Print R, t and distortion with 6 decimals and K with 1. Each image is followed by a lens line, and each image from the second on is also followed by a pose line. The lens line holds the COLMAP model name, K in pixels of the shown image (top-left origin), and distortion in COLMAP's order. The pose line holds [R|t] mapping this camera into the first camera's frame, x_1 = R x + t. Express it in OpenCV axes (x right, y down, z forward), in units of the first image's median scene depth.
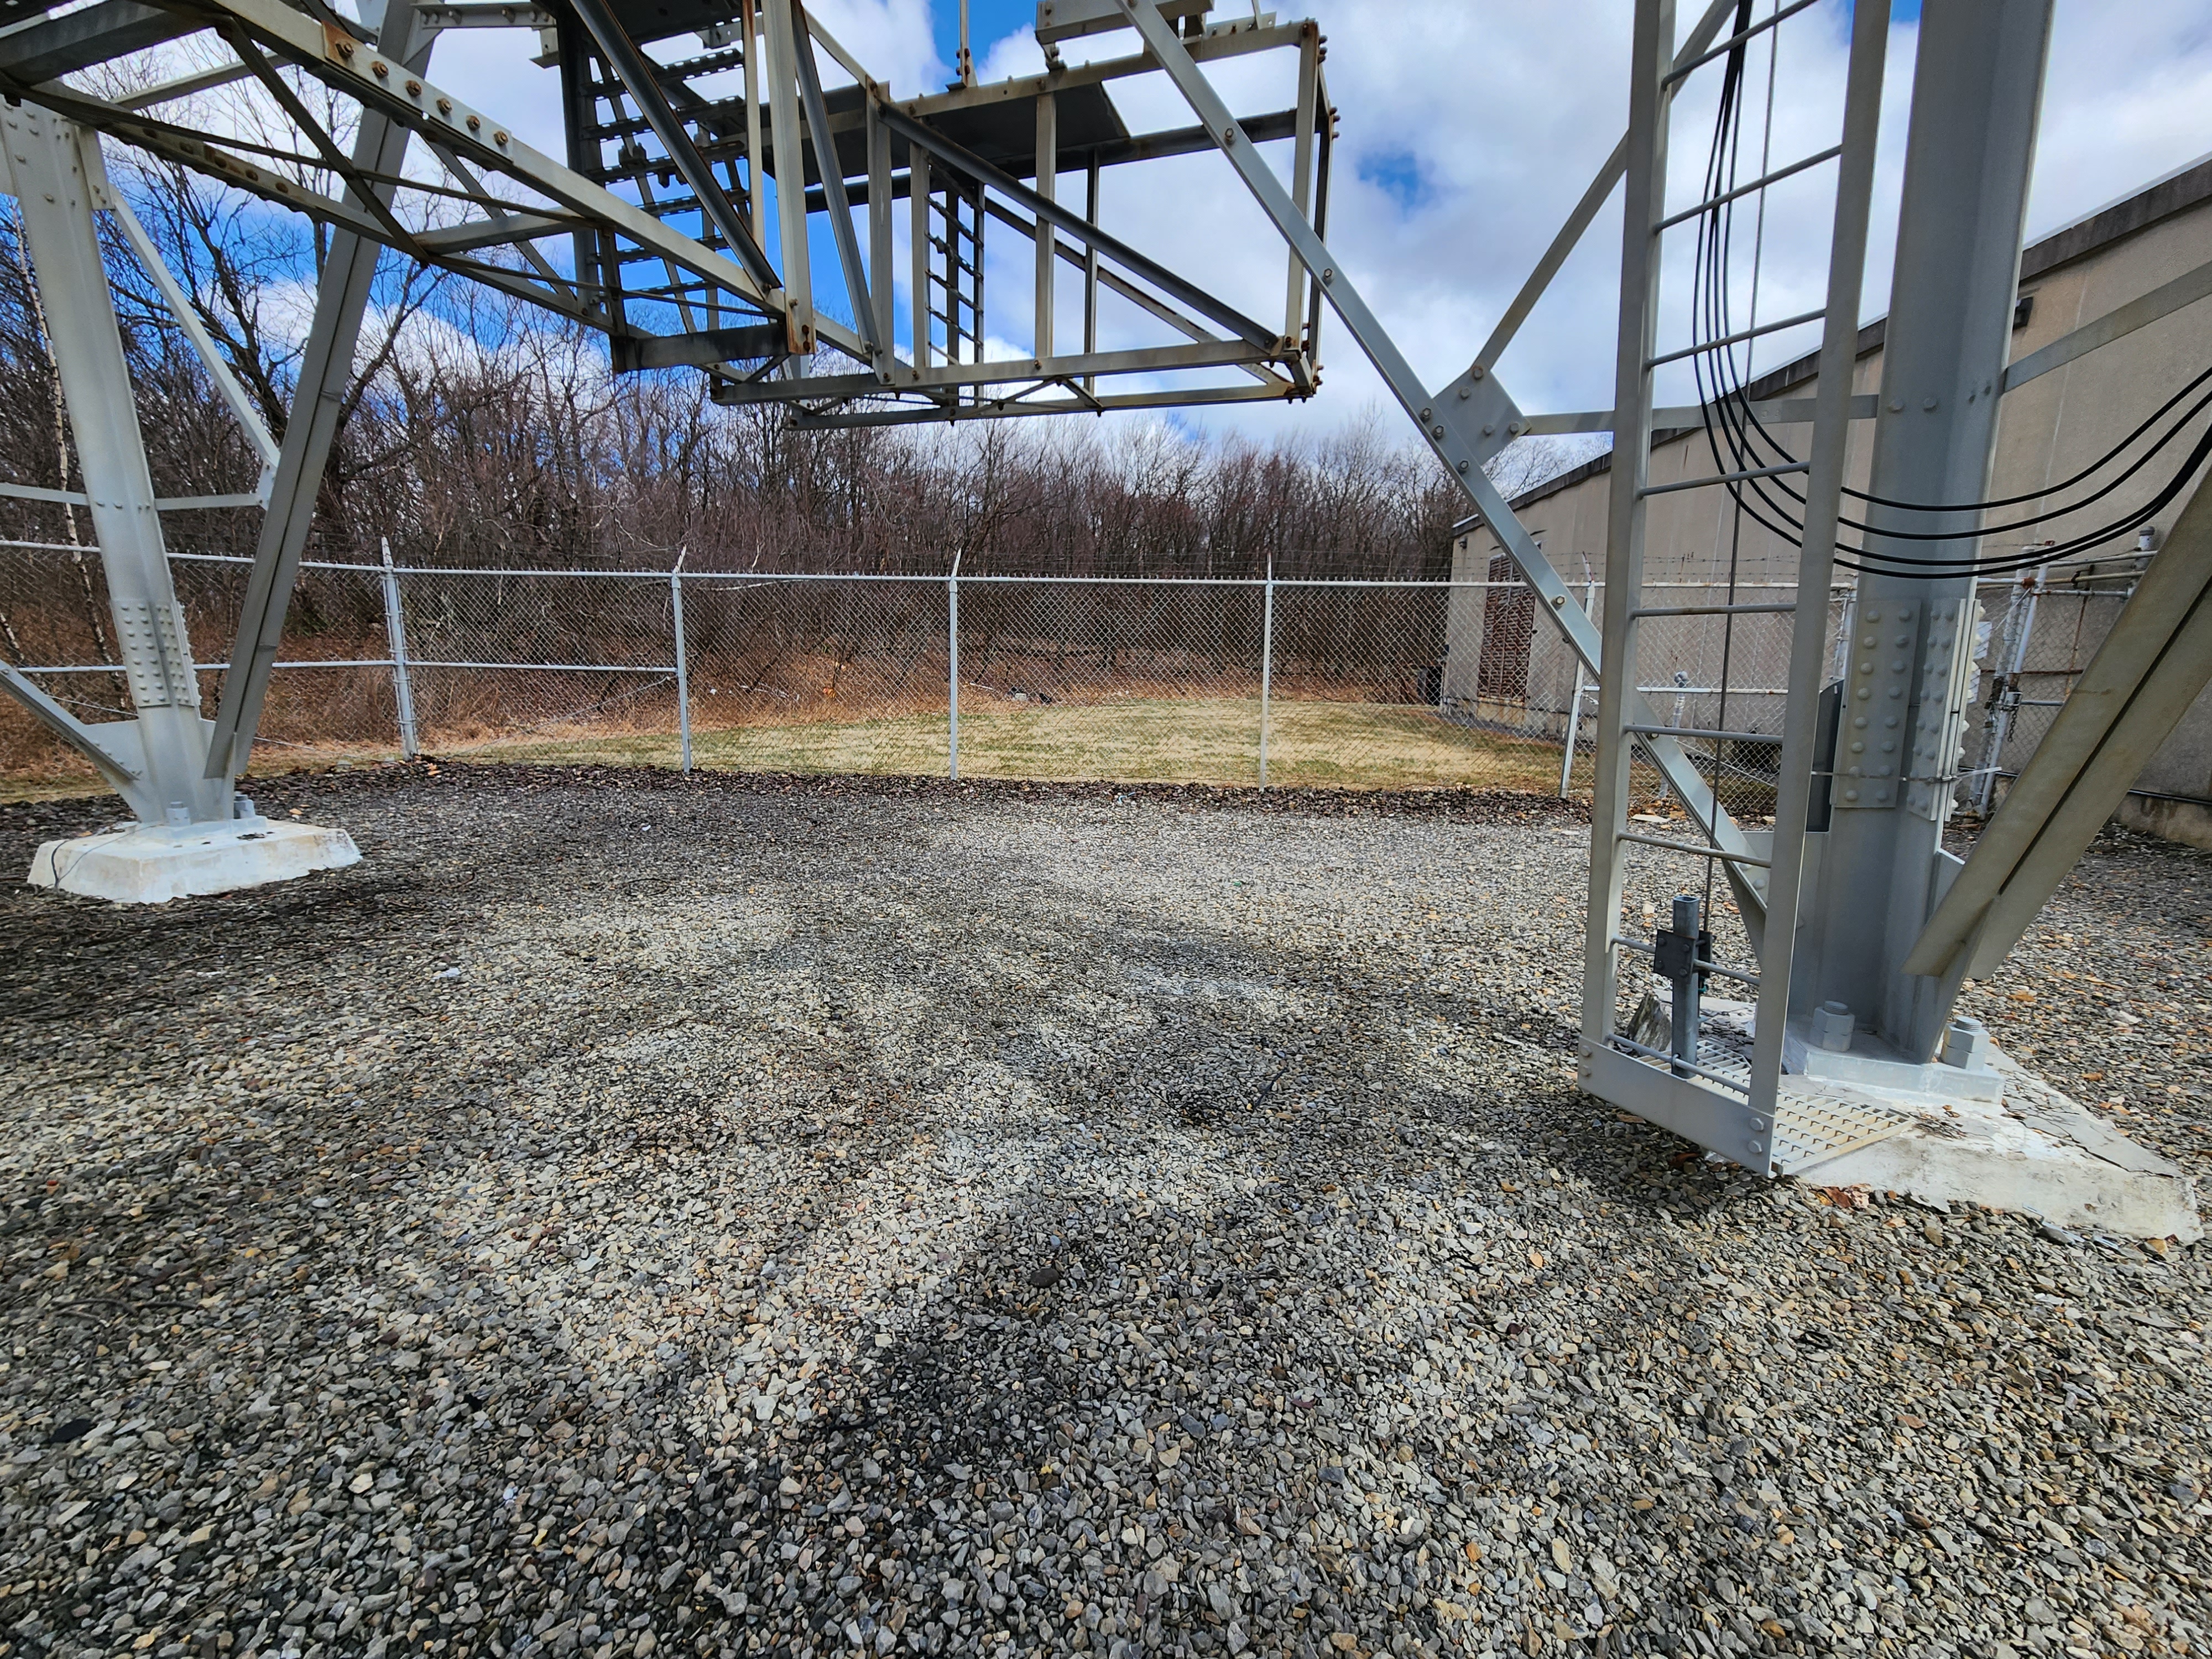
lens RADIAL K [[900.5, 0, 1111.0], [0, 900.5, 826.3], [0, 0, 1]] dist [0.002277, -0.003255]
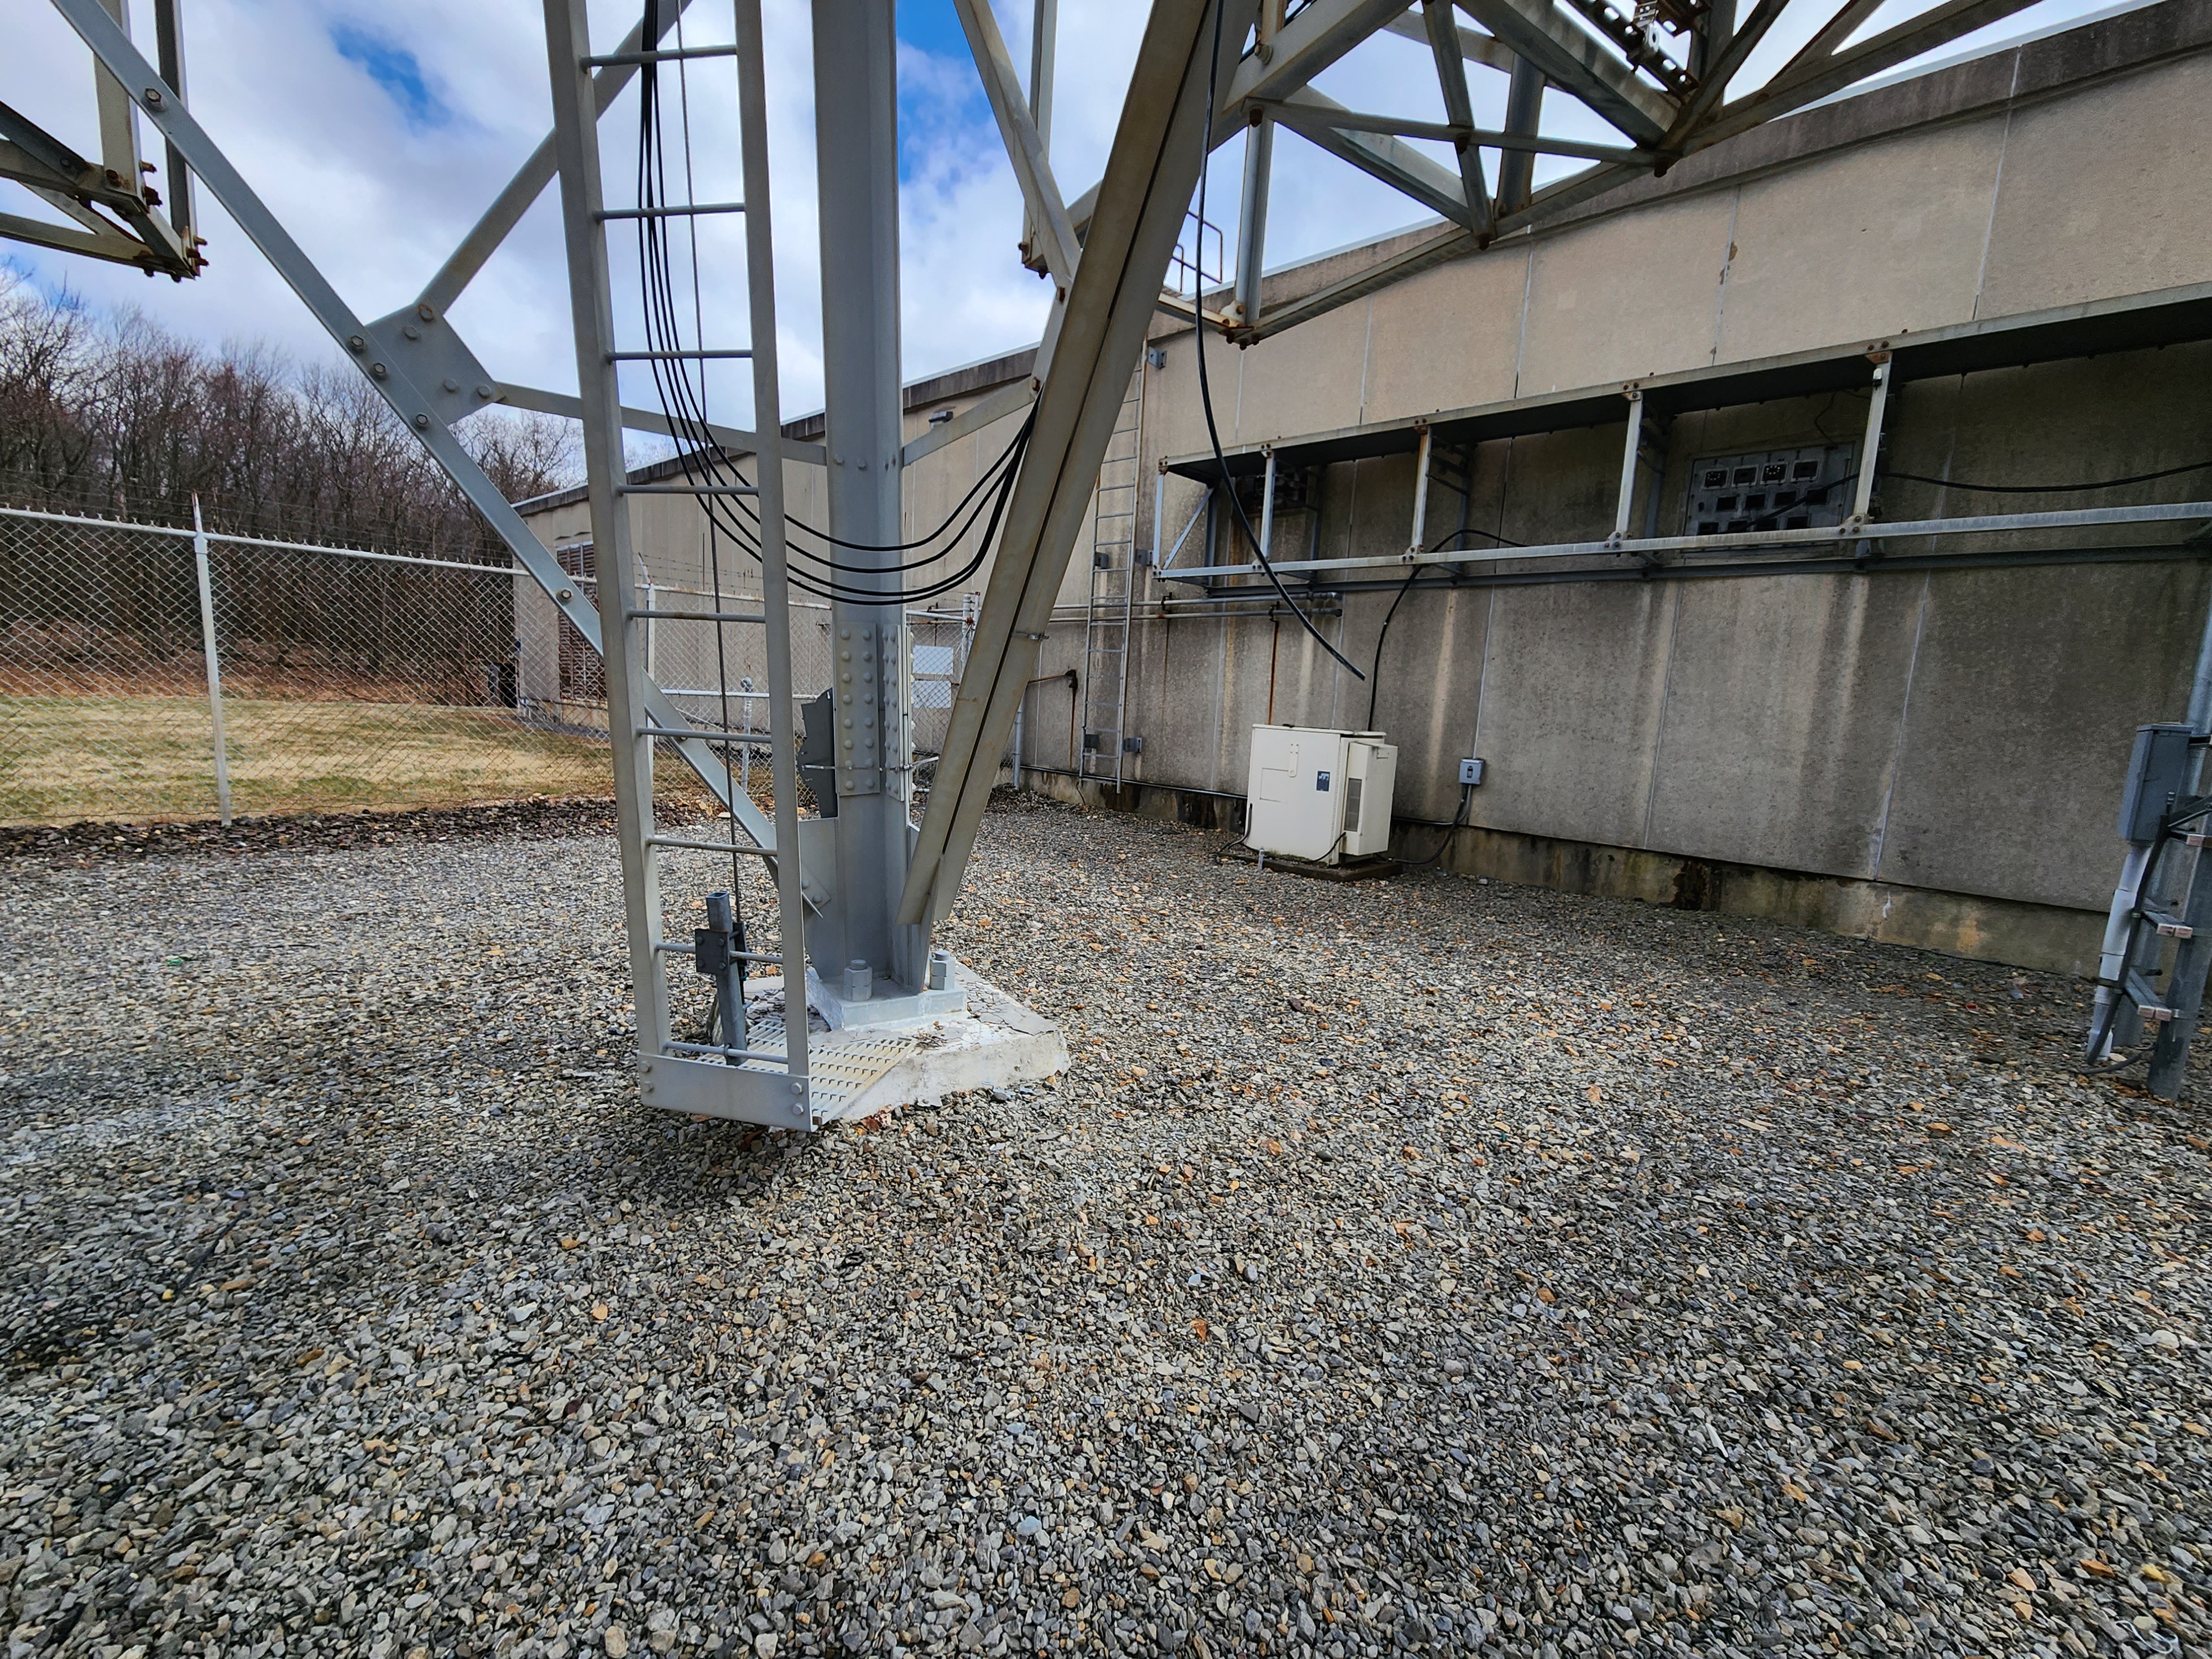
lens RADIAL K [[899.9, 0, 1110.6], [0, 899.9, 823.4], [0, 0, 1]] dist [0.000907, -0.001071]
pose [[0.608618, -0.094966, 0.787760, 0.104204], [0.100050, 0.994073, 0.042539, 0.000166], [-0.787130, 0.052925, 0.614512, 0.003567]]
